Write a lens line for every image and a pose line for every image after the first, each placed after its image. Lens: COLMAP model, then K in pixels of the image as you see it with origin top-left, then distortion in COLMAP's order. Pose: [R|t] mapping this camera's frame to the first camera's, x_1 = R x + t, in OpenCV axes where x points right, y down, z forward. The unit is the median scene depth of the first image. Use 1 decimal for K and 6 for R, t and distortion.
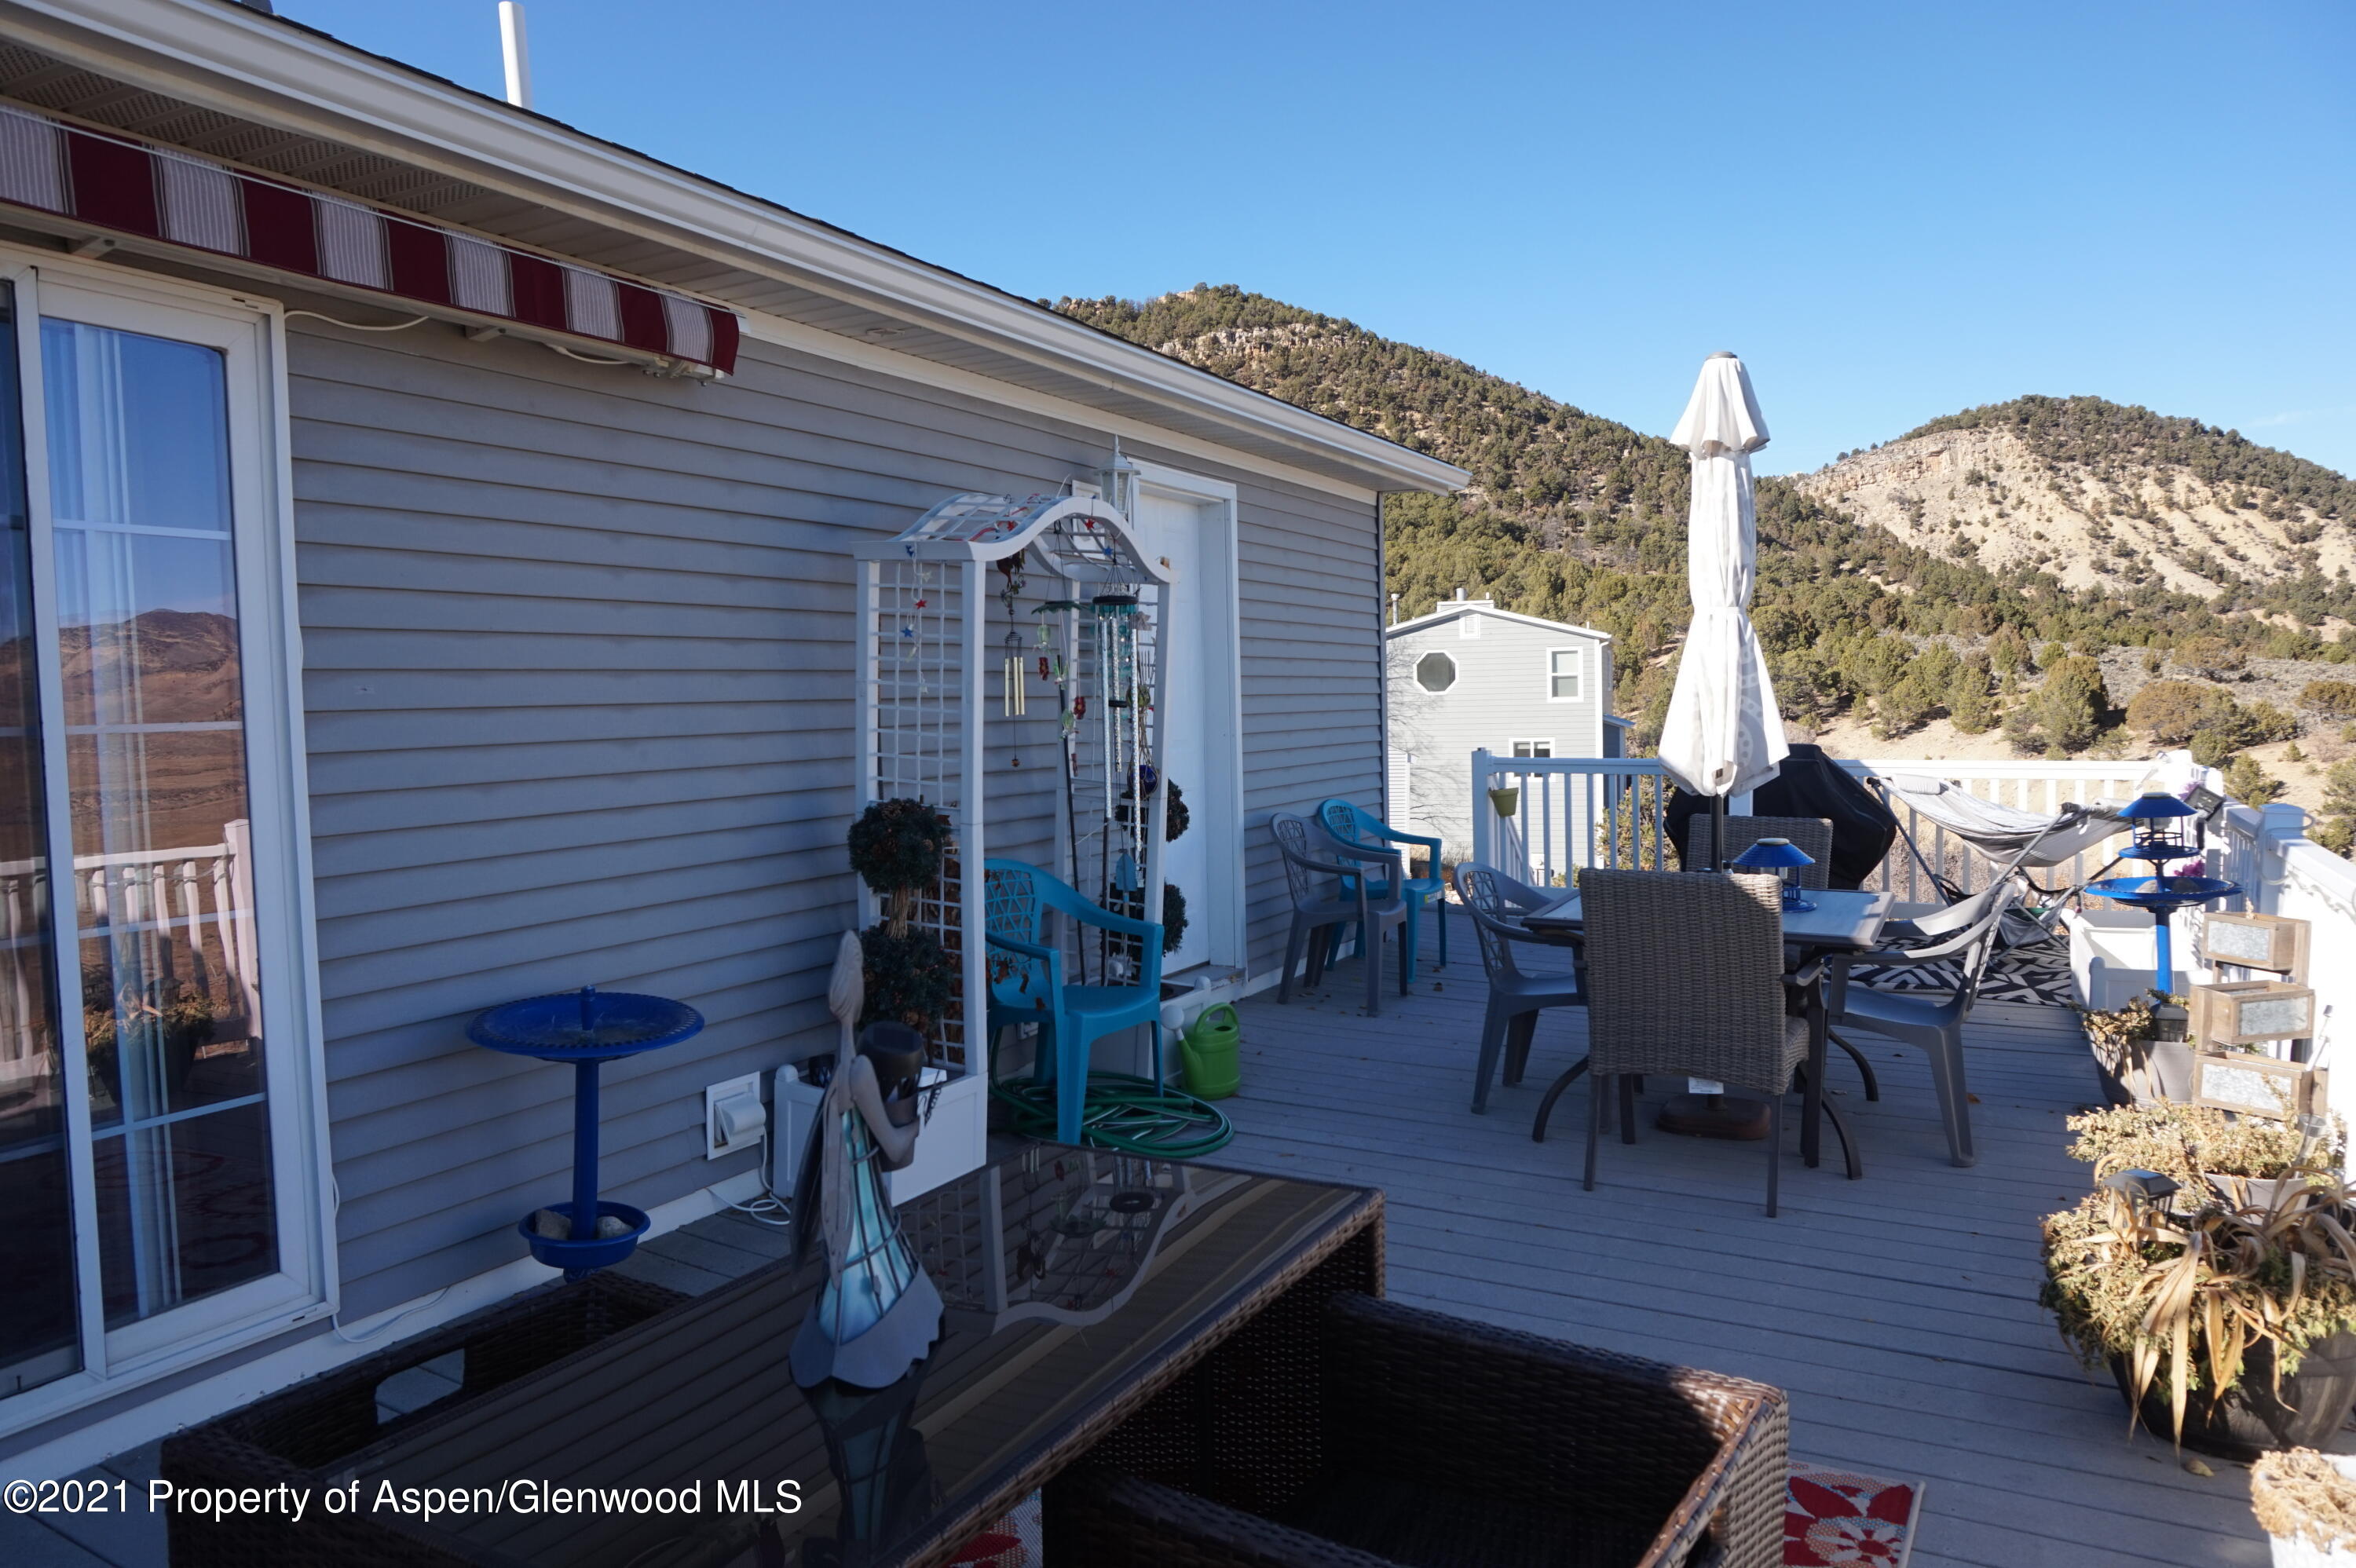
lens RADIAL K [[1605.5, 0, 1178.0], [0, 1605.5, 784.0], [0, 0, 1]] dist [-0.046773, 0.039302]
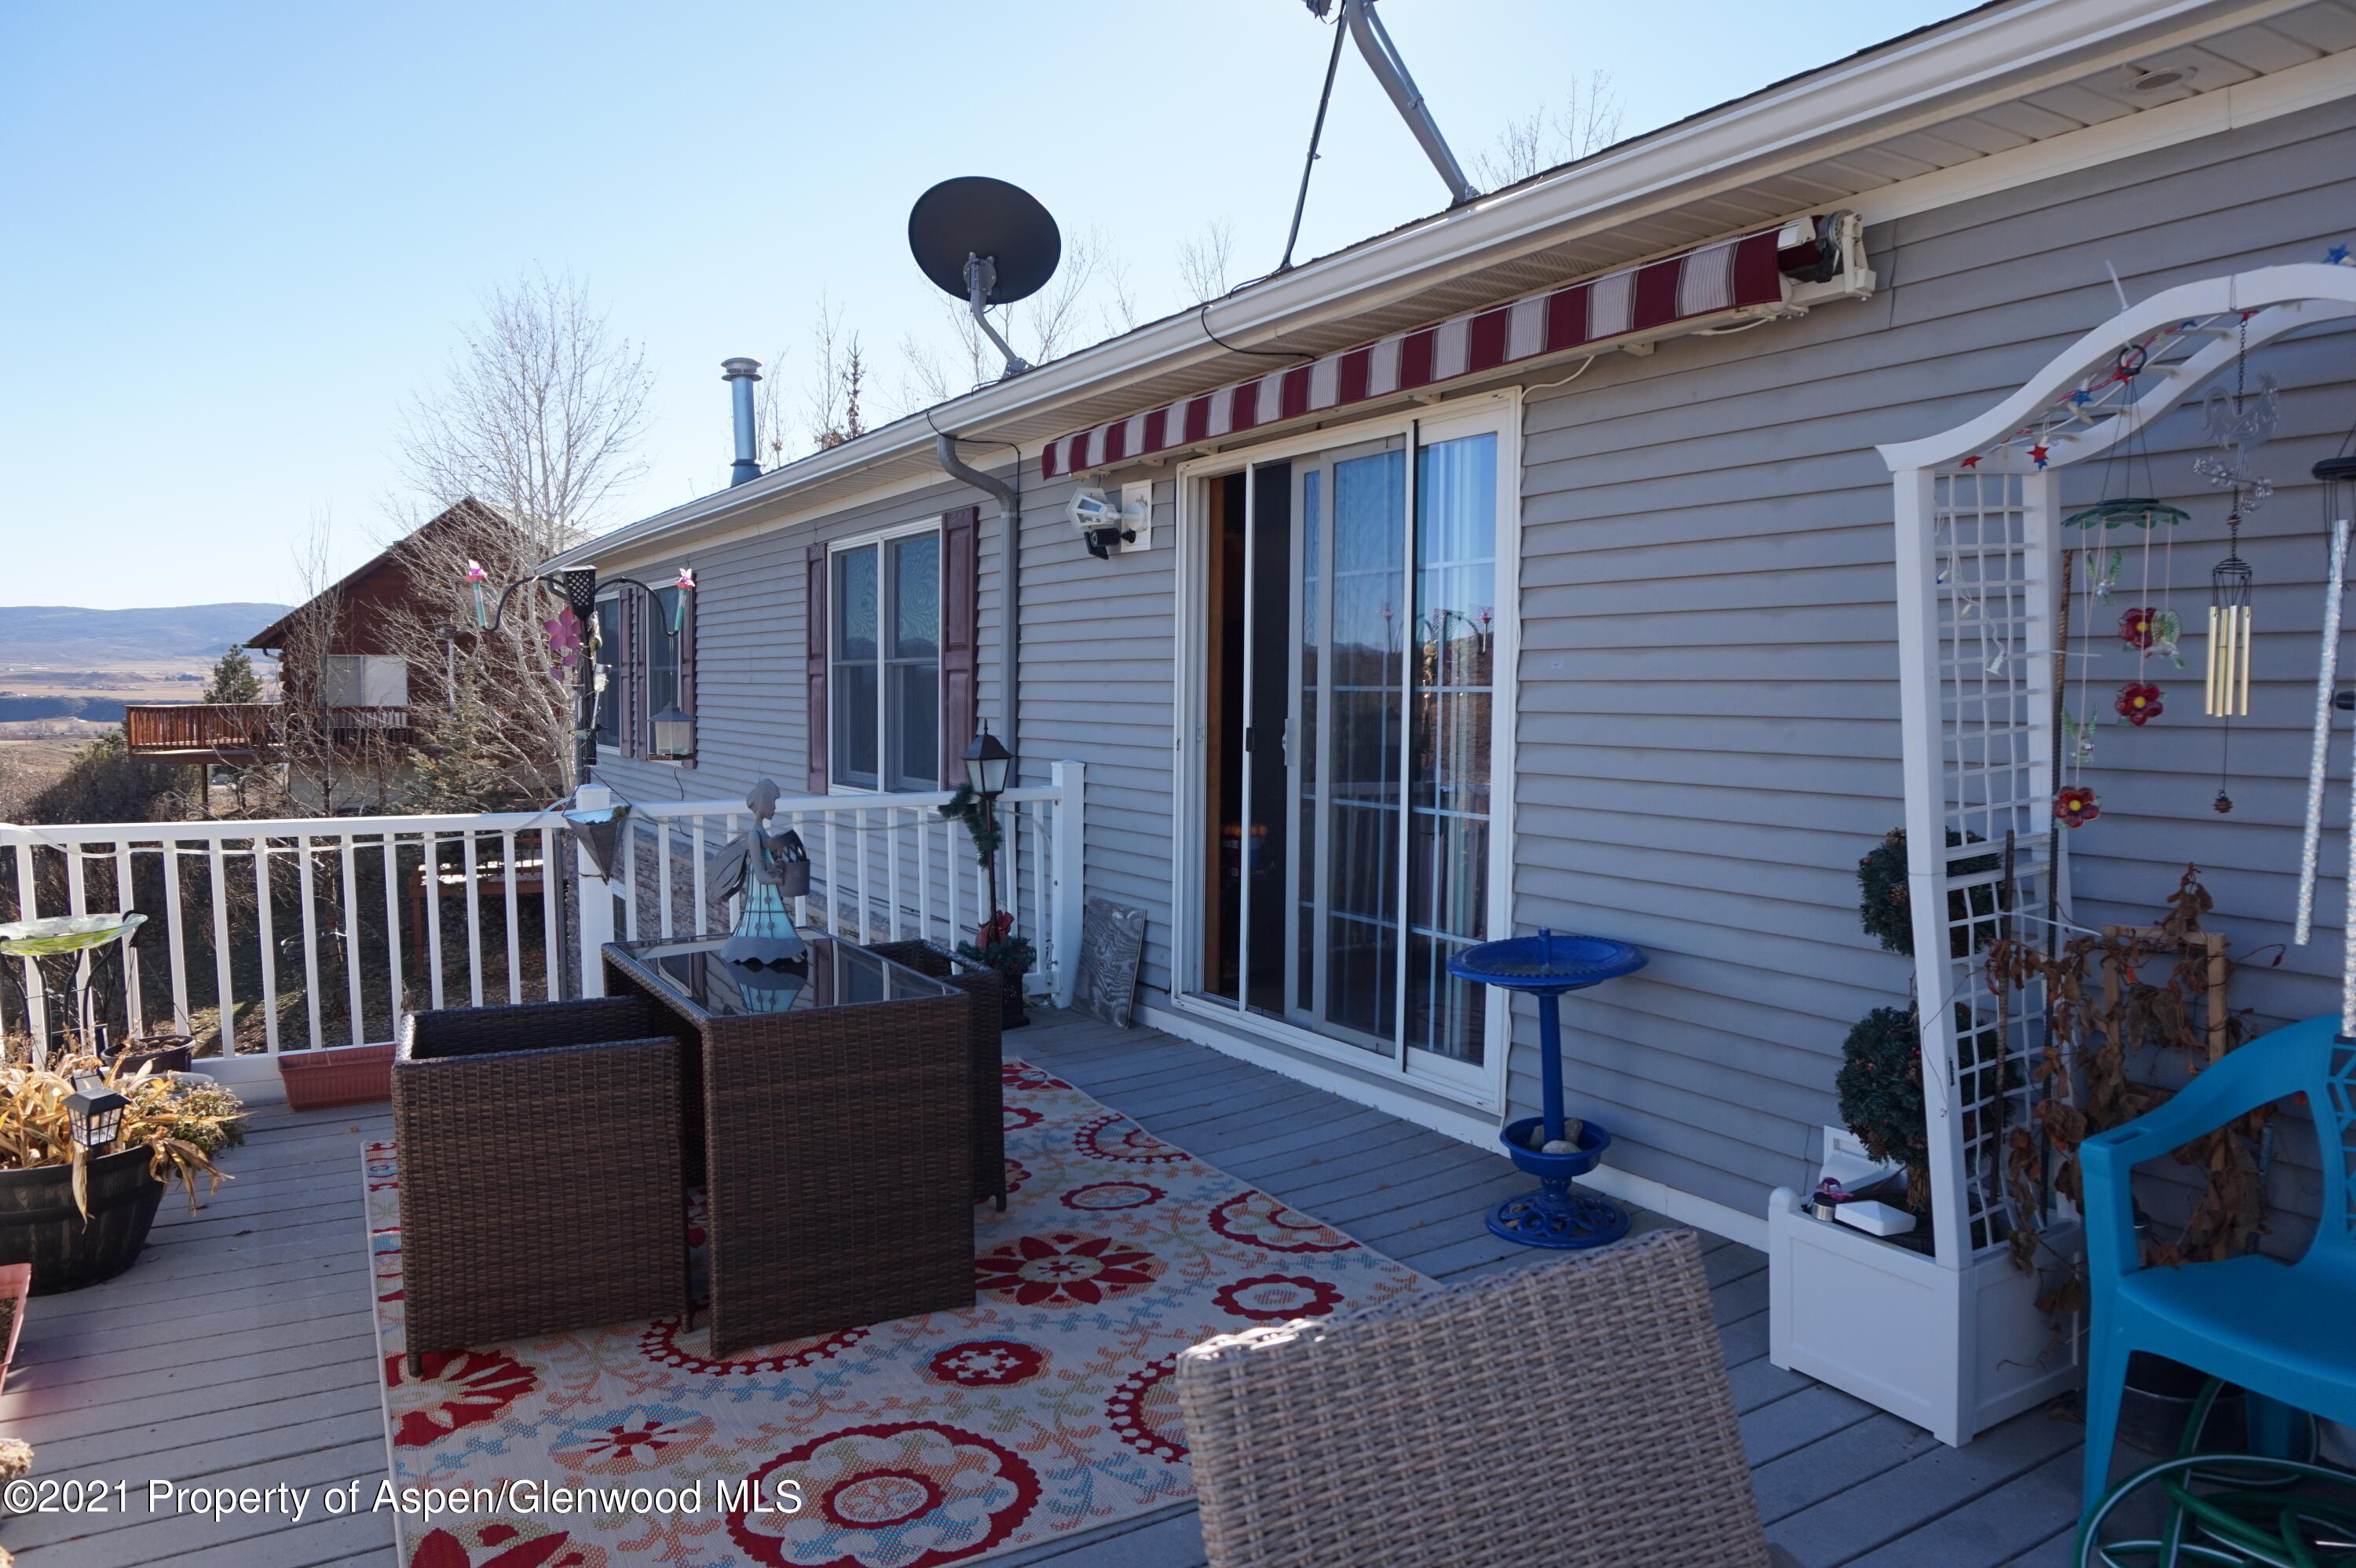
lens RADIAL K [[1605.5, 0, 1178.0], [0, 1605.5, 784.0], [0, 0, 1]] dist [-0.046773, 0.039302]
pose [[-0.519756, 0.073996, -0.851104, 0.674389], [-0.035863, 0.993474, 0.108275, -0.083066], [0.853561, 0.086800, -0.513711, 1.252175]]
